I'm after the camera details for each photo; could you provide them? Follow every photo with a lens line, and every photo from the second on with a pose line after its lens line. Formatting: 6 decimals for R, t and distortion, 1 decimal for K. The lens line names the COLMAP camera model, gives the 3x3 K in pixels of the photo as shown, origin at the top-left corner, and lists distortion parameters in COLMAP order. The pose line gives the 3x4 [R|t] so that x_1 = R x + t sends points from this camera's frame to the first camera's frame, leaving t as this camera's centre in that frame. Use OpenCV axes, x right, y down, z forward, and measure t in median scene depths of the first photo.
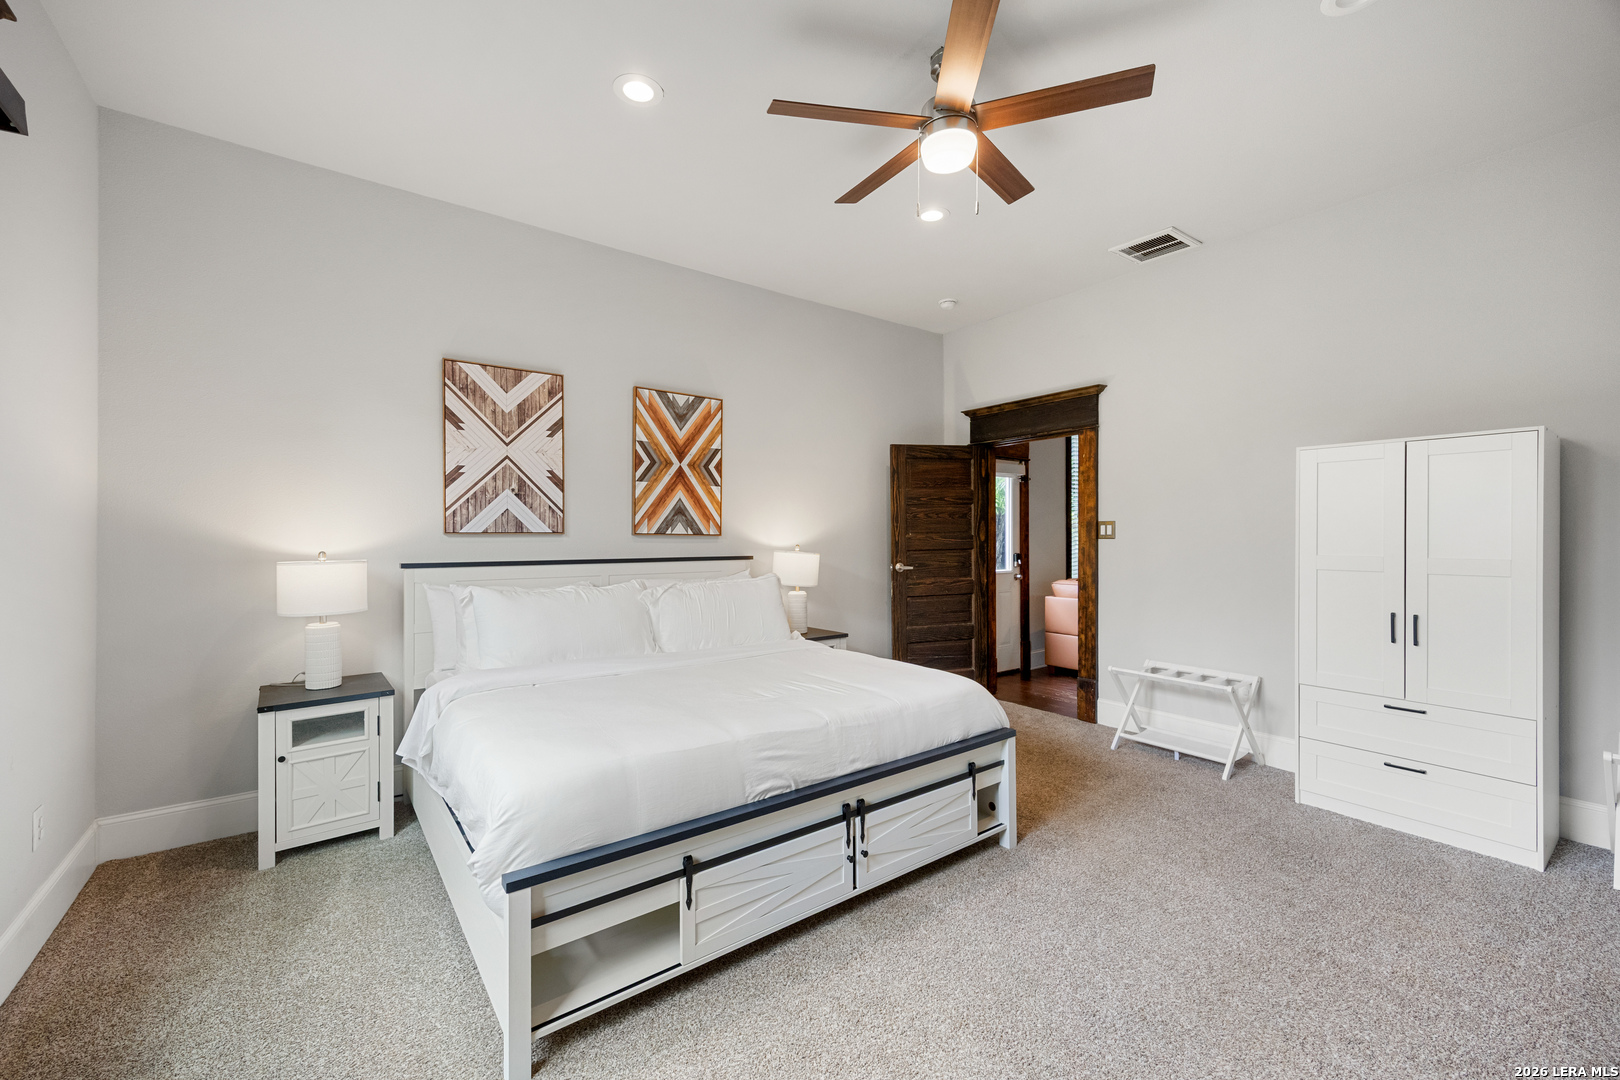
lens RADIAL K [[652.8, 0, 799.9], [0, 652.8, 538.8], [0, 0, 1]] dist [0.014159, -0.000026]
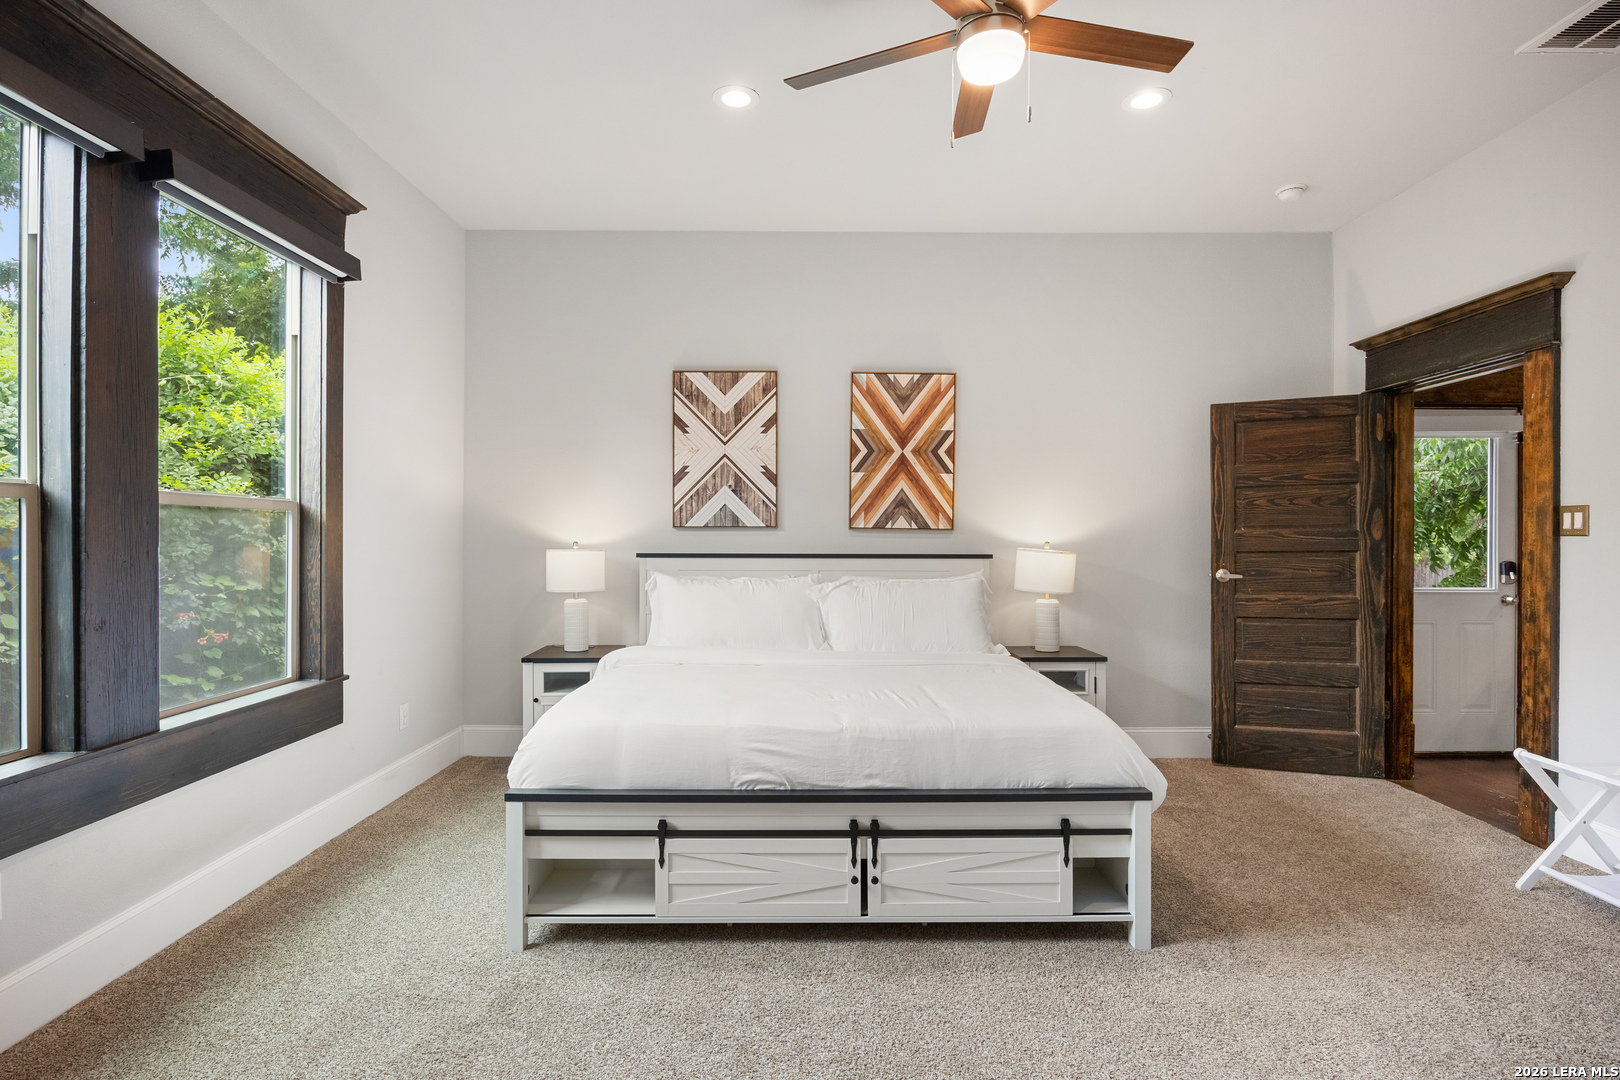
lens RADIAL K [[789.6, 0, 804.9], [0, 789.6, 541.6], [0, 0, 1]] dist [-0.000377, -0.001375]
pose [[0.805733, 0.008772, -0.592214, 0.411262], [-0.006646, 0.999961, 0.005770, 0.006609], [0.592242, -0.000713, 0.805760, 0.043807]]
